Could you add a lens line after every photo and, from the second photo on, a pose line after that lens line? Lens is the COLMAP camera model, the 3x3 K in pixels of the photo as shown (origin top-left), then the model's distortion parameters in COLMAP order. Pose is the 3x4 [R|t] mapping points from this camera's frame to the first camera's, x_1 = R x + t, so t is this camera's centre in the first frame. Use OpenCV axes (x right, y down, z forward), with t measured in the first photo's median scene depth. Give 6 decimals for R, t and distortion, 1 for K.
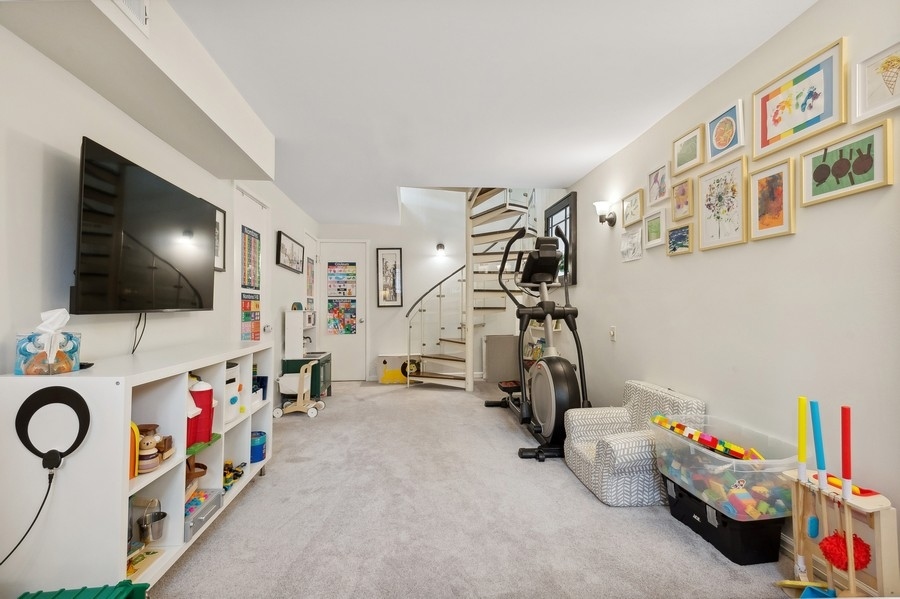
lens RADIAL K [[418.8, 0, 448.4], [0, 418.8, 291.3], [0, 0, 1]] dist [0.009363, -0.000323]
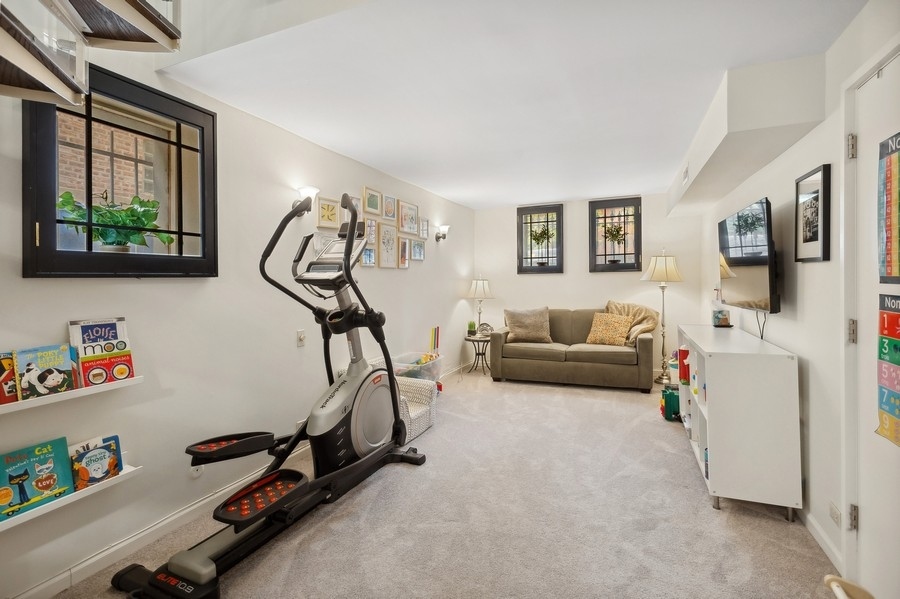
lens RADIAL K [[418.8, 0, 448.4], [0, 418.8, 291.3], [0, 0, 1]] dist [0.009363, -0.000323]
pose [[-0.875596, -0.001741, 0.483041, -0.339852], [-0.008042, 0.999907, -0.010973, 0.010081], [-0.482977, -0.013492, -0.875529, 1.806584]]
